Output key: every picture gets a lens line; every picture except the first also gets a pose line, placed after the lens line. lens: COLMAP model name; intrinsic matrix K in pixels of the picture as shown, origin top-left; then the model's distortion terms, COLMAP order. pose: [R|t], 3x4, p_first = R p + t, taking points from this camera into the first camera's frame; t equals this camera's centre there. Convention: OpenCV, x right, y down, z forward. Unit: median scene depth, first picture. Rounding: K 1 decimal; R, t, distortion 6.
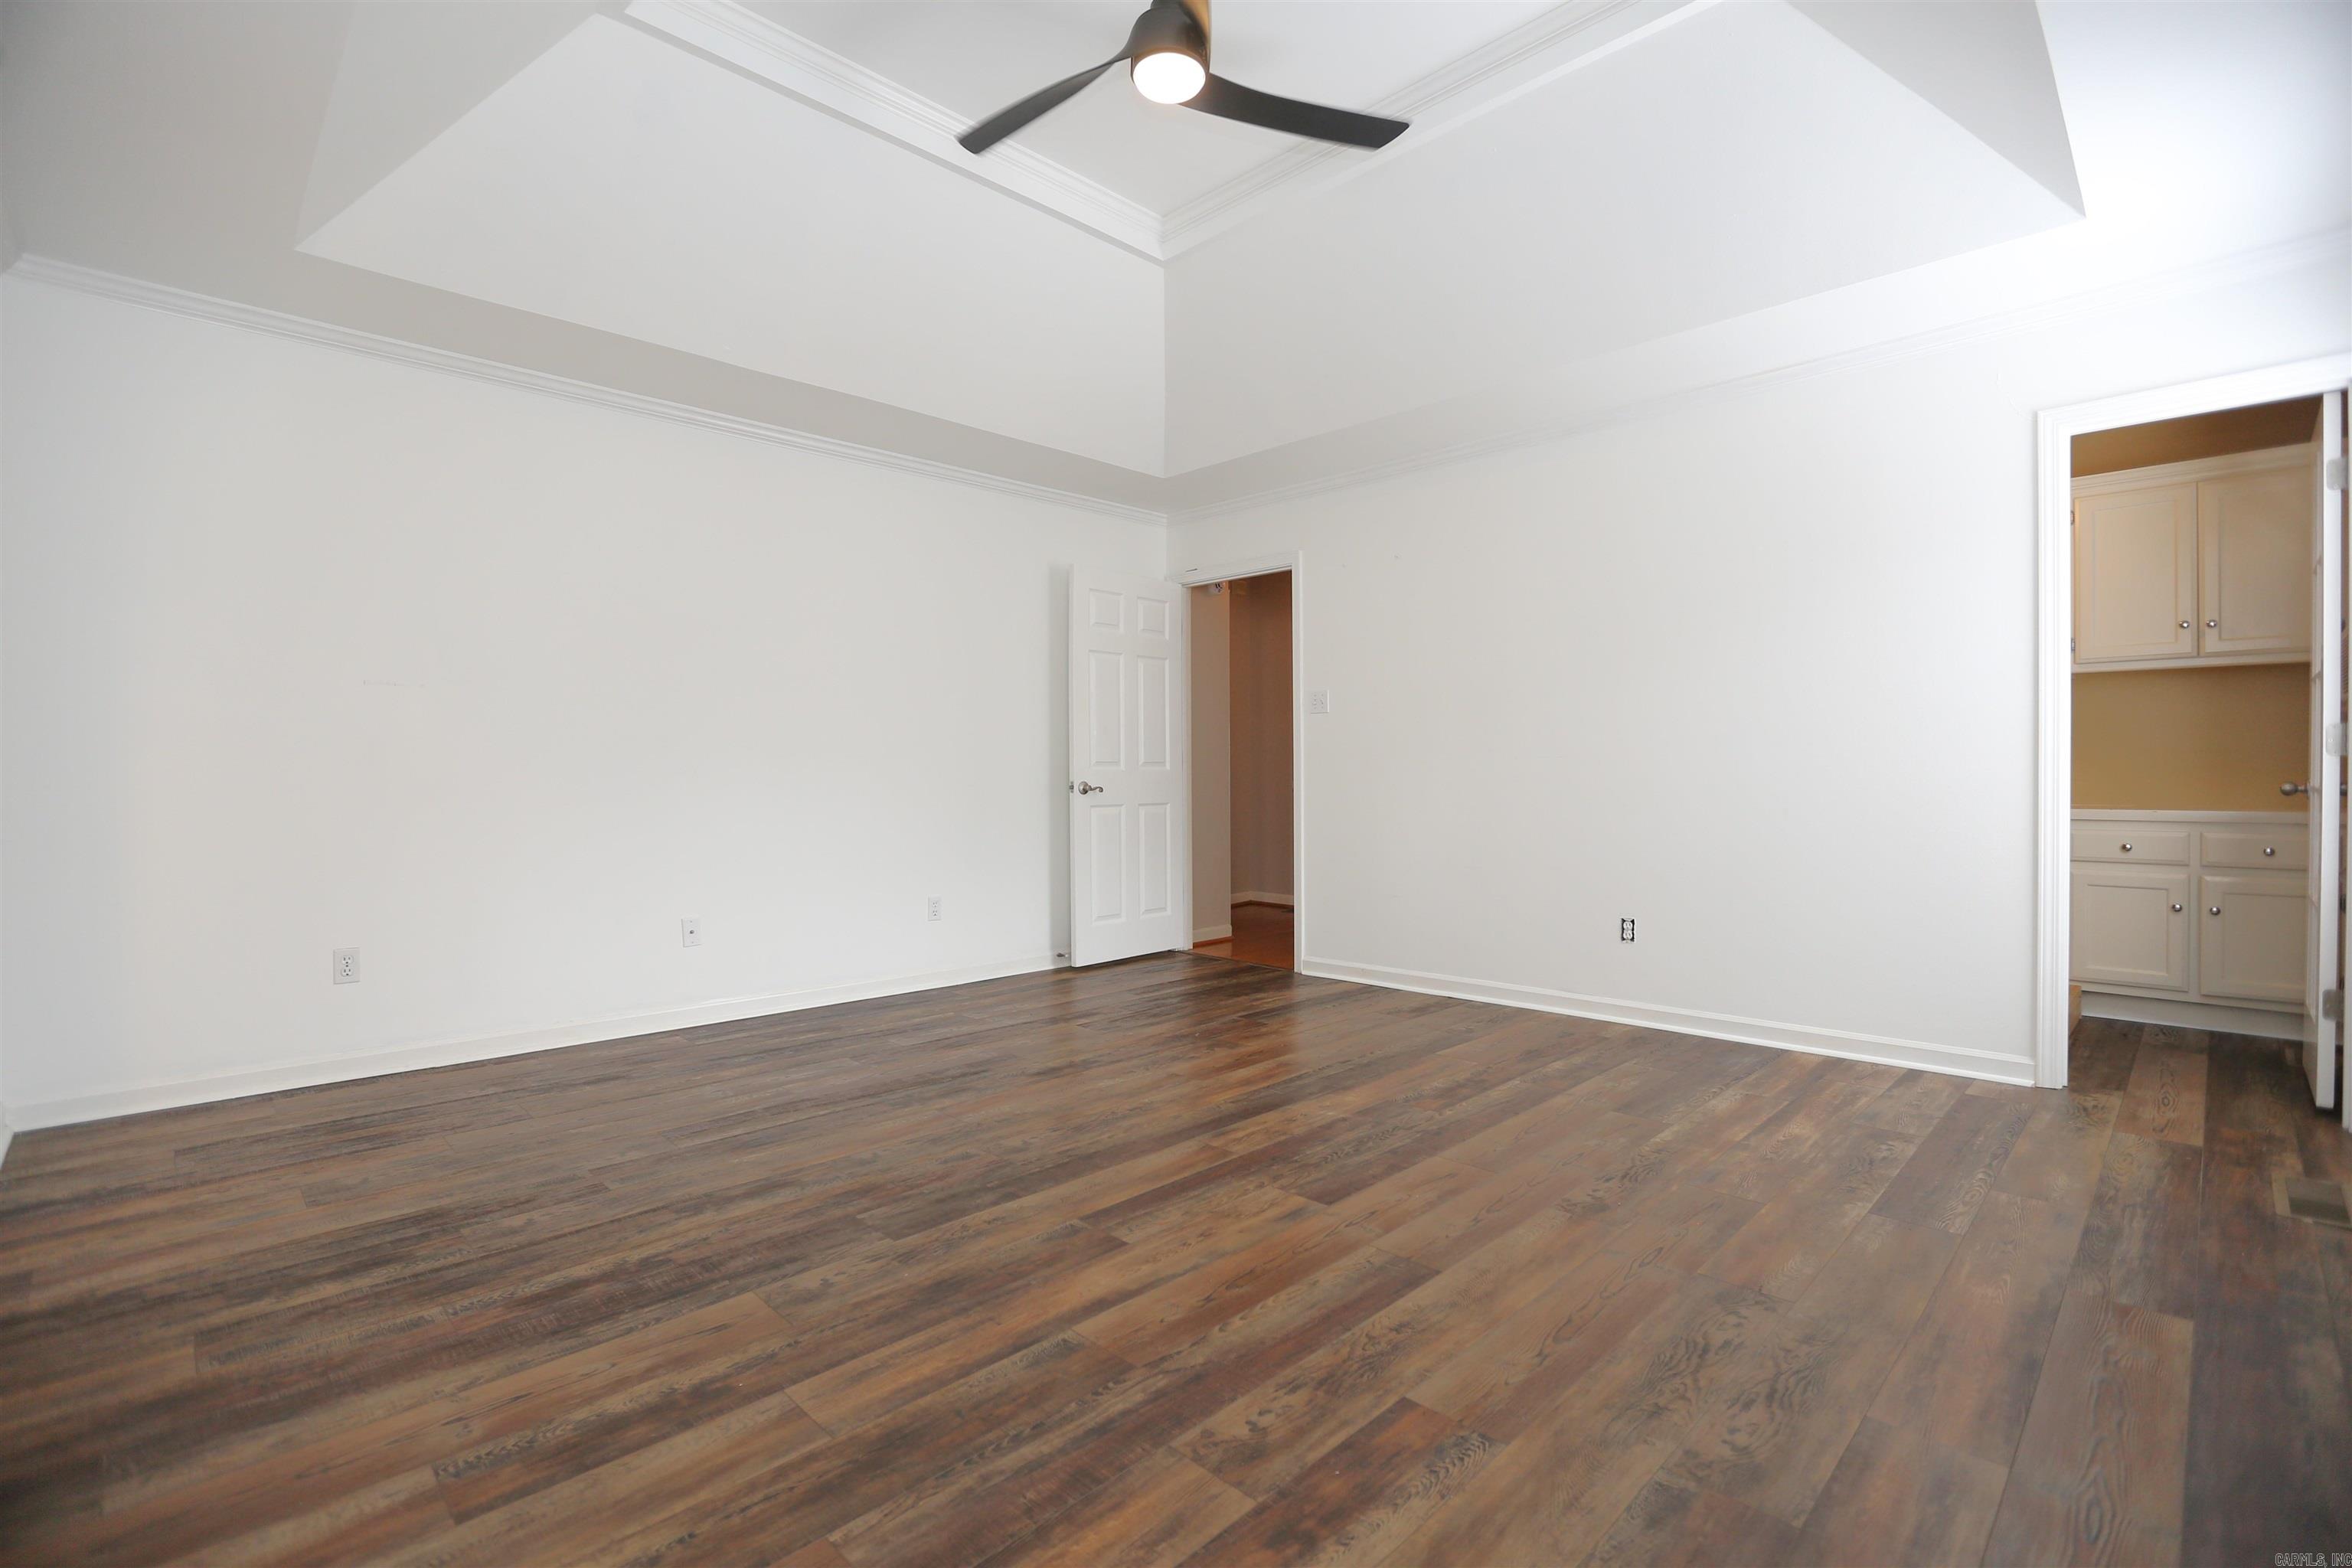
lens RADIAL K [[1069.1, 0, 1166.7], [0, 1069.1, 786.9], [0, 0, 1]] dist [-0.062951, 0.026754]
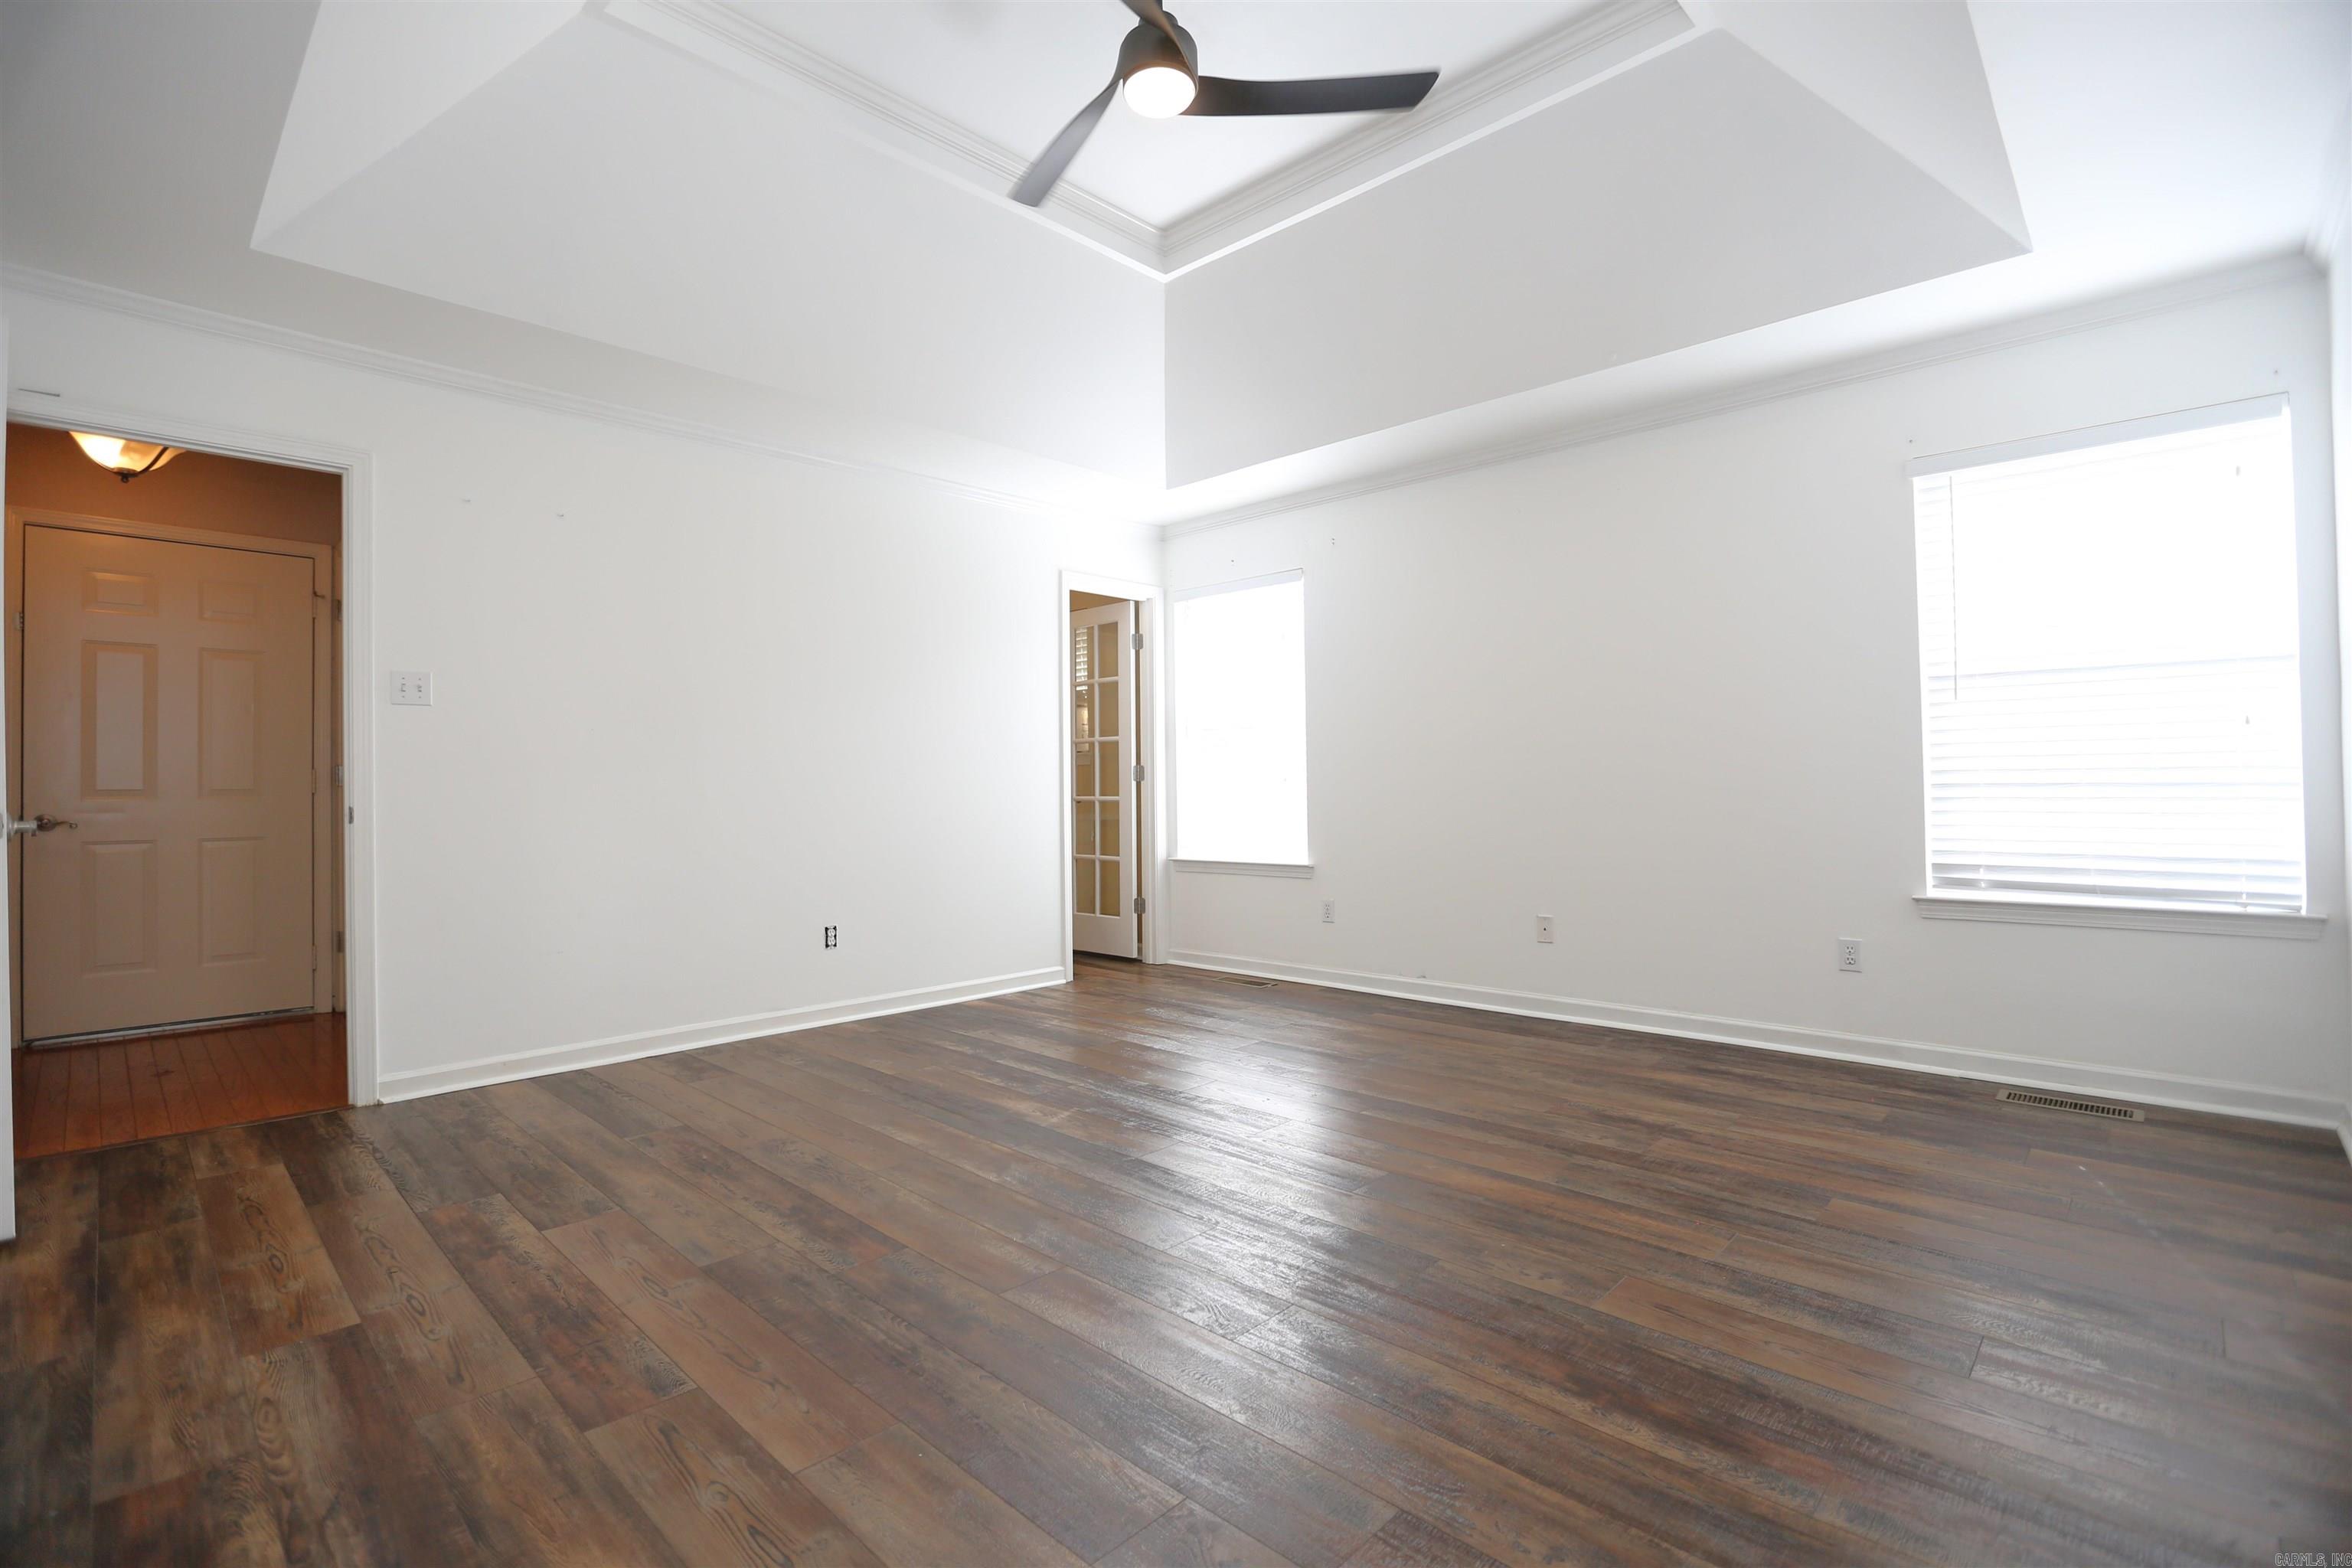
lens RADIAL K [[1069.1, 0, 1166.7], [0, 1069.1, 786.9], [0, 0, 1]] dist [-0.062951, 0.026754]
pose [[-0.027310, 0.007985, 0.999595, -1.465466], [0.021847, 0.999734, -0.007389, -0.005648], [-0.999388, 0.021636, -0.027477, 1.517527]]
